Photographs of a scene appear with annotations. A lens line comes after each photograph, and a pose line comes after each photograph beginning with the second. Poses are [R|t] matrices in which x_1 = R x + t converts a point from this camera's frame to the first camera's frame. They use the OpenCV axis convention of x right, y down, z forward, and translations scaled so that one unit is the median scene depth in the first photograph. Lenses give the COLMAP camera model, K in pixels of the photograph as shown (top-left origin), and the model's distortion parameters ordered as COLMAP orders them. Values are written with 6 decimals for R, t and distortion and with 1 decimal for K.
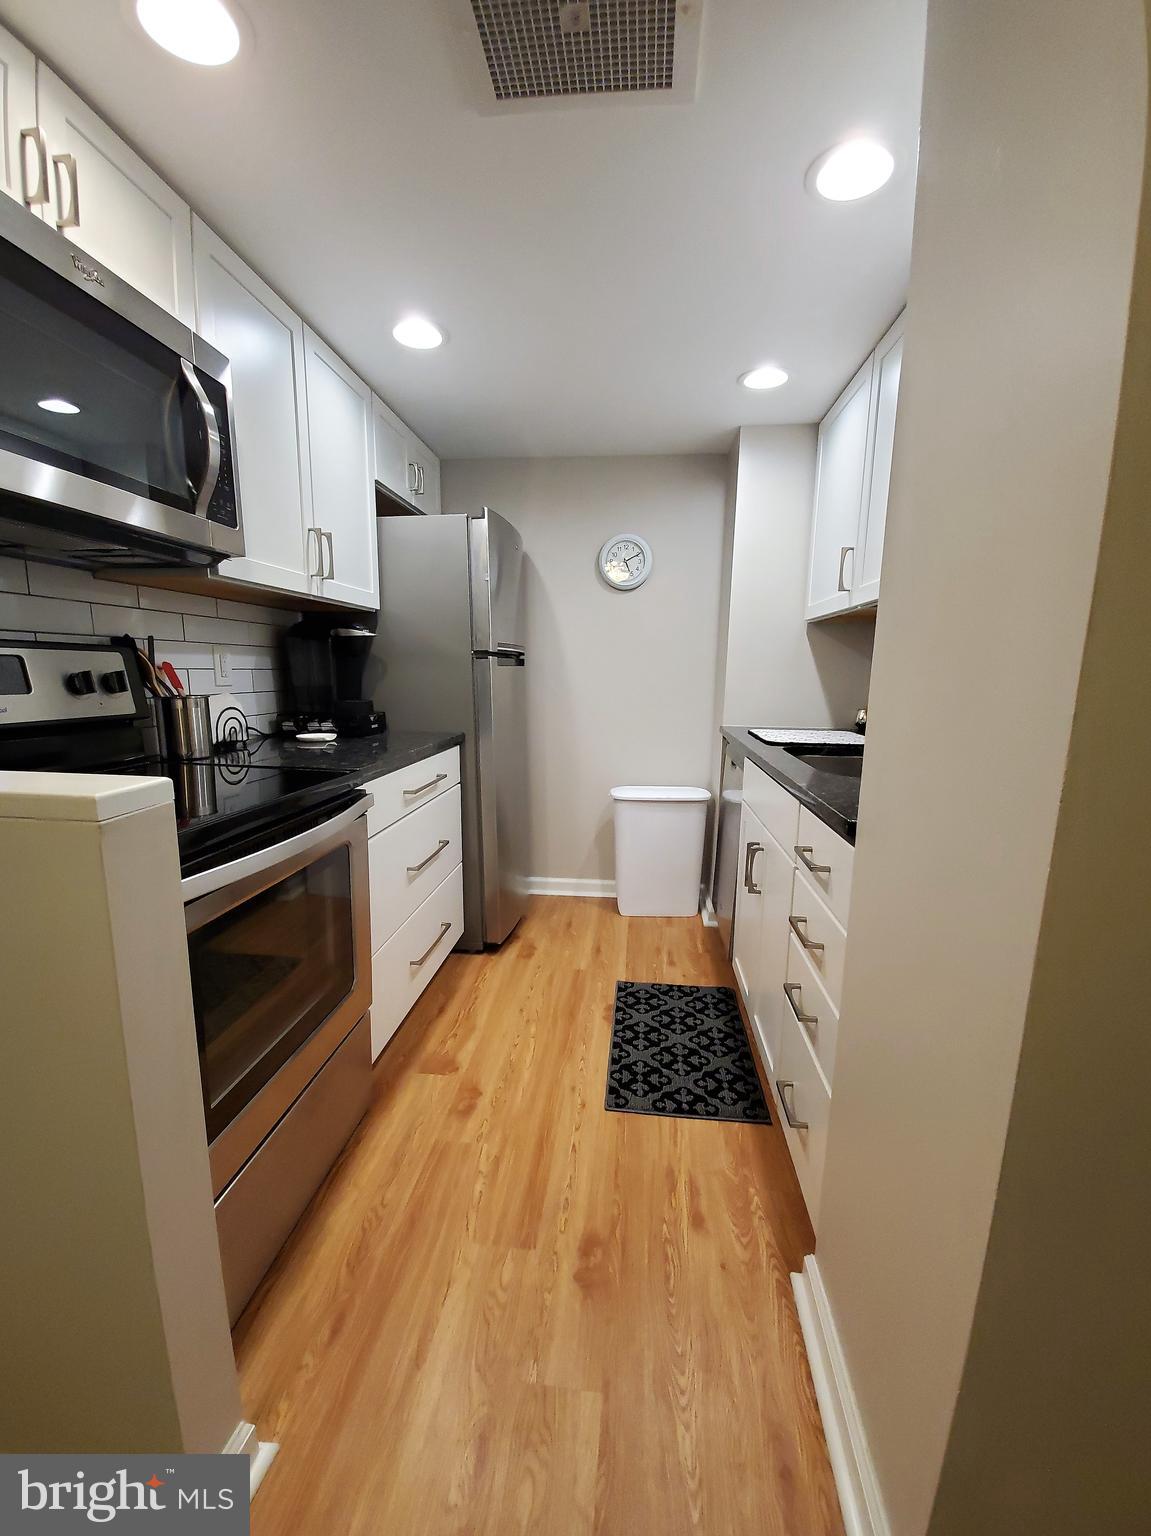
lens RADIAL K [[627.8, 0, 580.0], [0, 627.8, 790.3], [0, 0, 1]] dist [-0.000151, -0.000121]
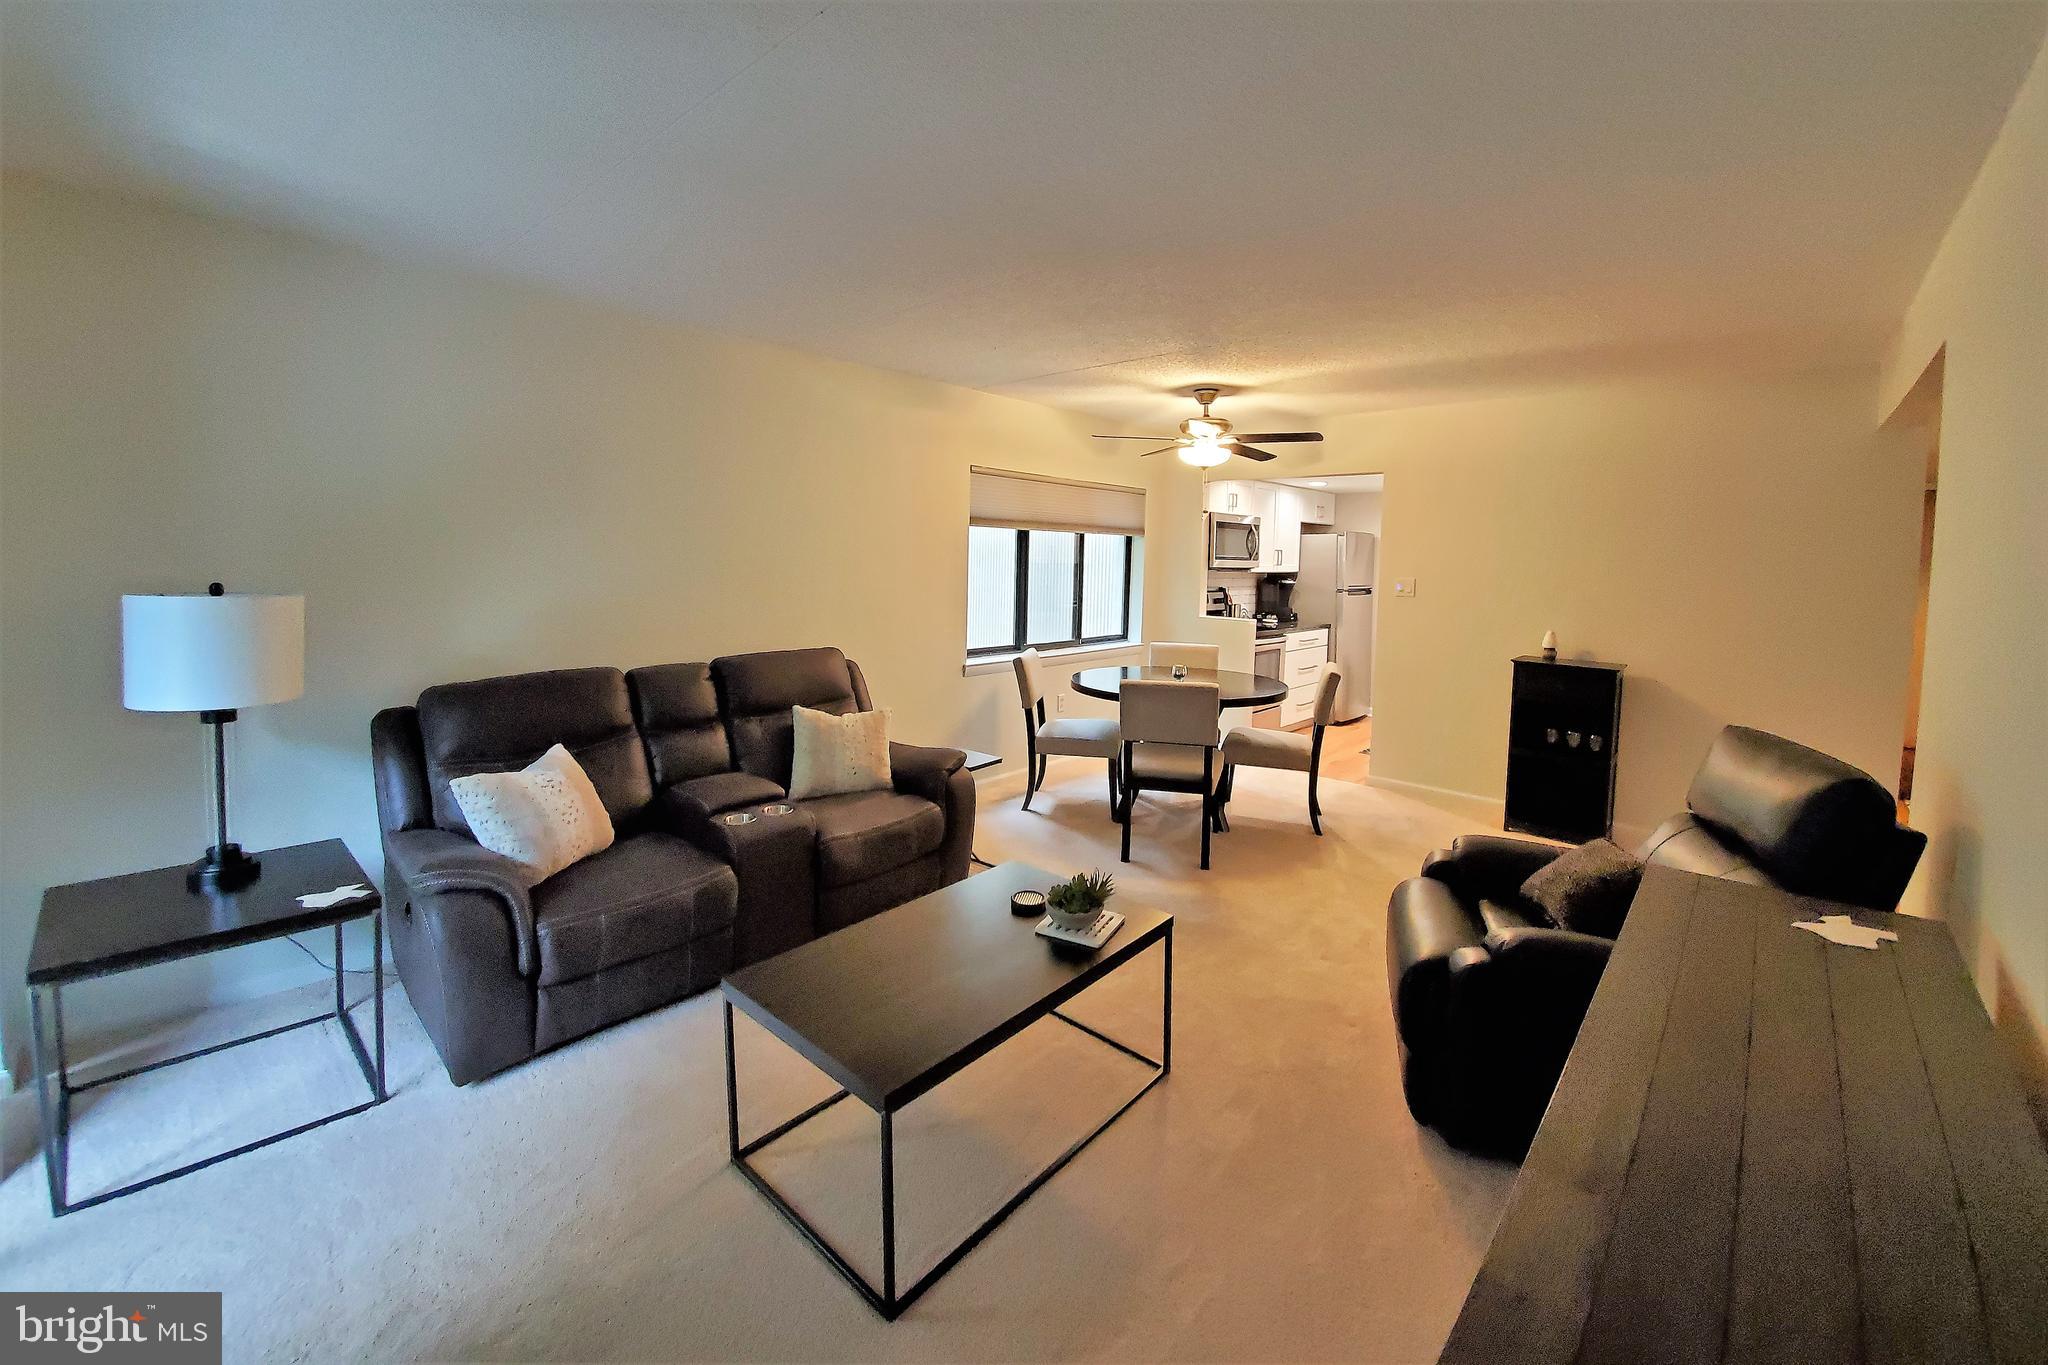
lens RADIAL K [[814.5, 0, 1028.0], [0, 814.5, 596.2], [0, 0, 1]] dist [-0.002177, -0.000184]
pose [[0.801576, 0.036562, -0.596773, 0.917270], [-0.123965, 0.986602, -0.106063, 0.344658], [0.584900, 0.158996, 0.795369, -2.662505]]
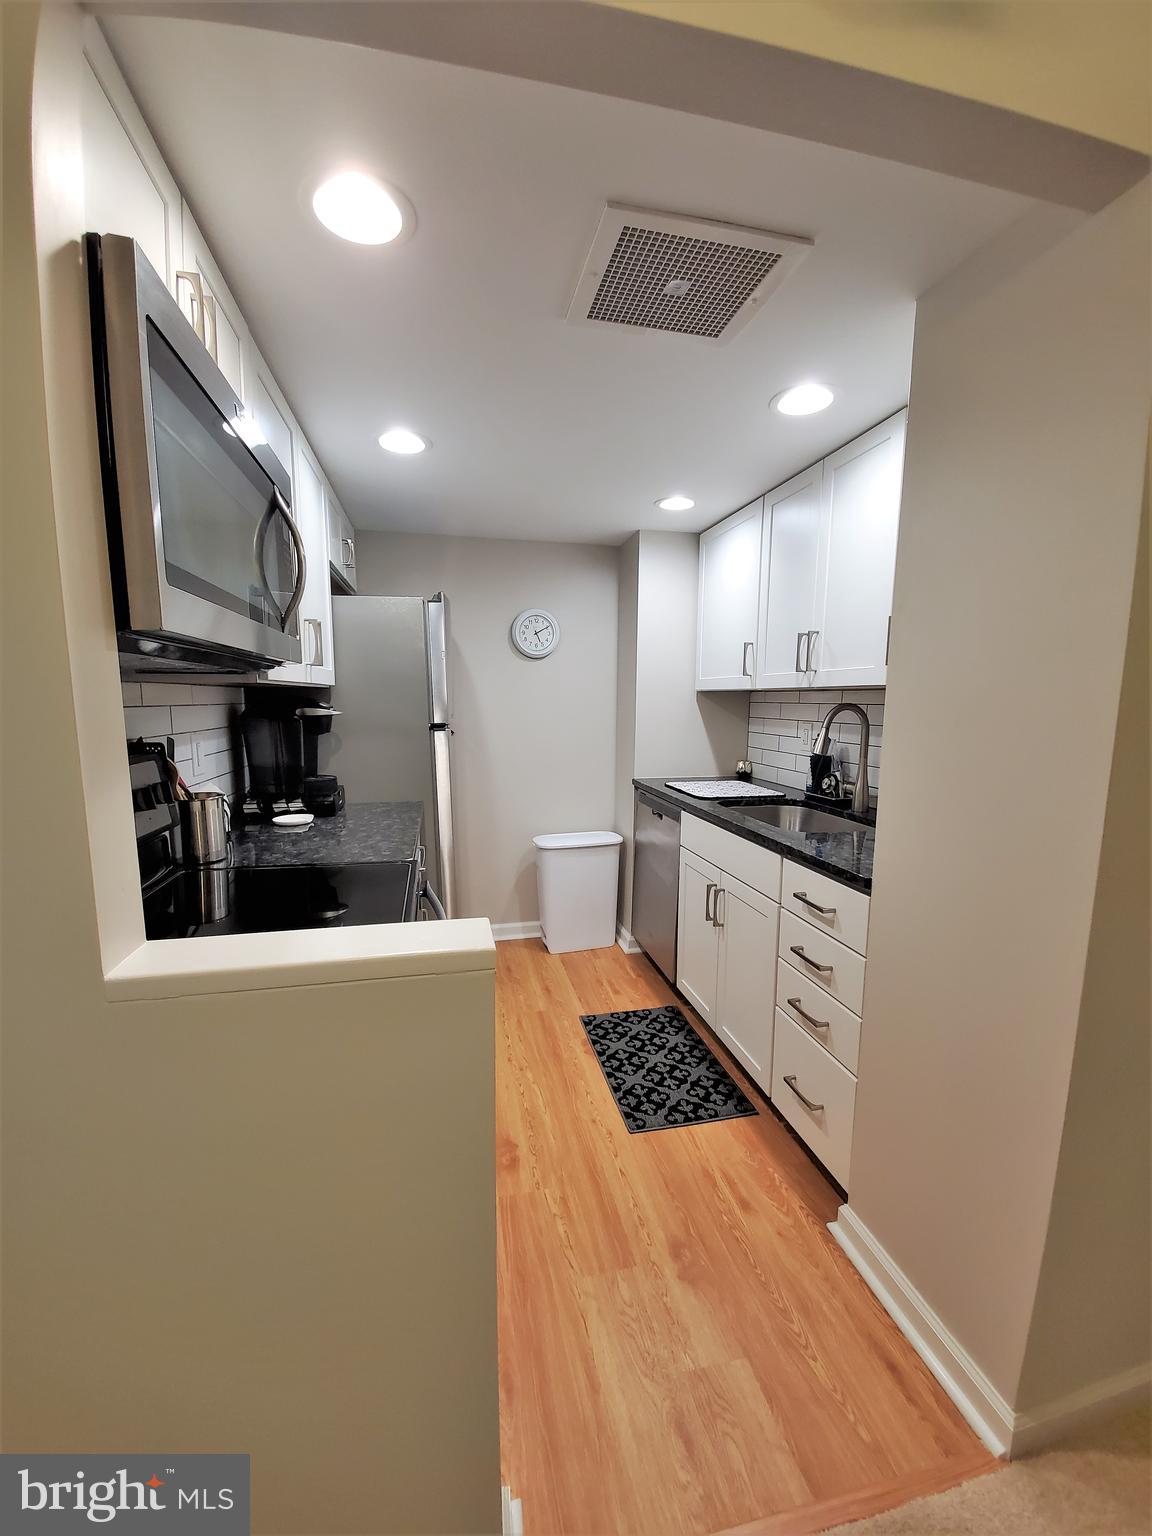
lens RADIAL K [[613.4, 0, 578.1], [0, 613.4, 786.2], [0, 0, 1]] dist [0.001444, -0.000139]
pose [[0.947535, -0.053062, 0.315218, -0.335395], [0.065875, 0.997373, -0.030123, -0.088903], [-0.312792, 0.049308, 0.948541, -0.062321]]
